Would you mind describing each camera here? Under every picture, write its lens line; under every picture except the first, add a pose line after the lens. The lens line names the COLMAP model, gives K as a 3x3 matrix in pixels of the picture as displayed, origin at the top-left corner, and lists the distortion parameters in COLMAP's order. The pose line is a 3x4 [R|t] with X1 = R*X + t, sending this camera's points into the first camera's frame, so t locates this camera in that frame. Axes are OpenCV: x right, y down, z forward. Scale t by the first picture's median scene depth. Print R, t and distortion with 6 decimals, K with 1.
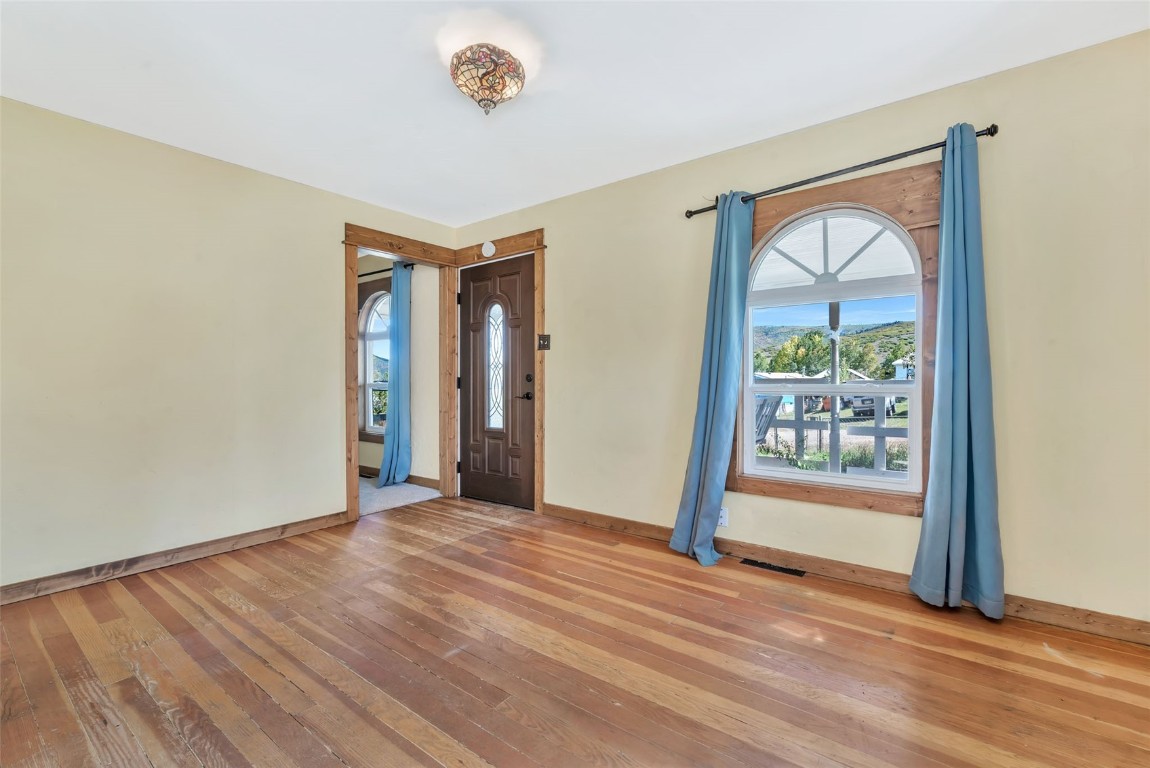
lens RADIAL K [[503.2, 0, 574.0], [0, 503.2, 381.1], [0, 0, 1]] dist [0.001338, -0.000230]
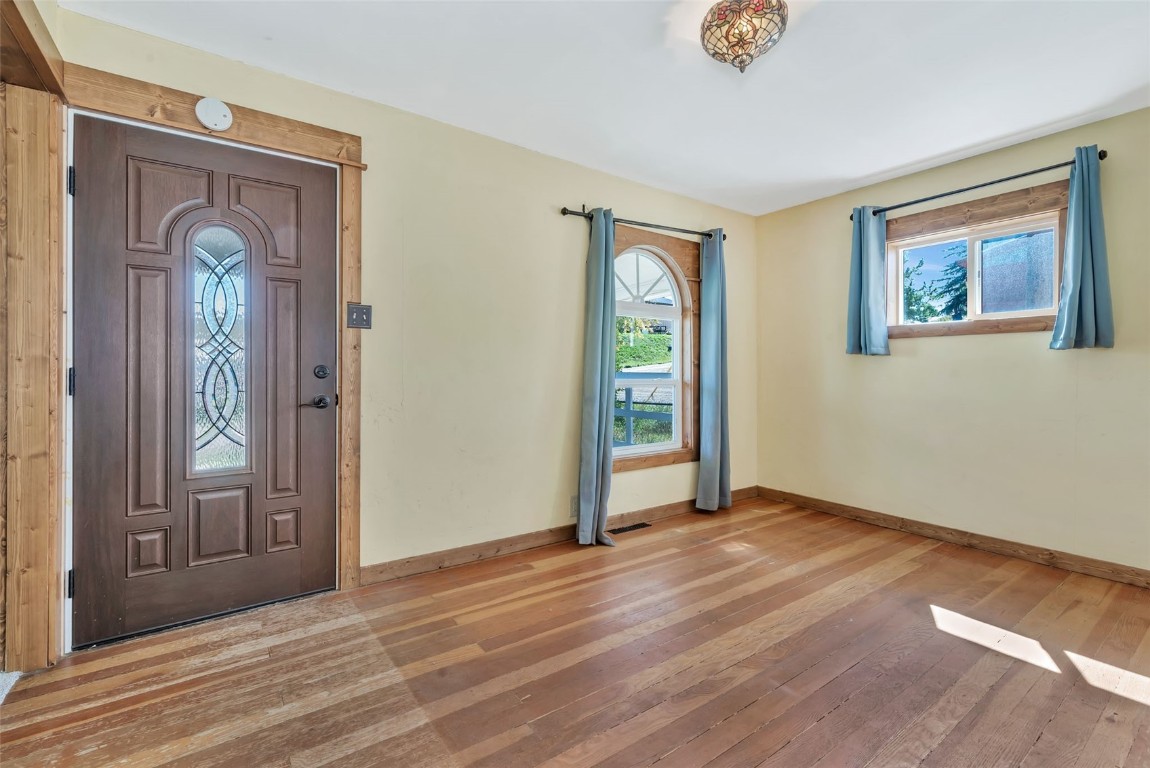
lens RADIAL K [[503.2, 0, 574.8], [0, 503.2, 376.9], [0, 0, 1]] dist [0.001338, -0.000230]
pose [[0.294114, -0.001516, 0.955769, -0.684352], [0.003287, 0.999994, 0.000575, 0.000033], [-0.955765, 0.002972, 0.294117, 0.641573]]
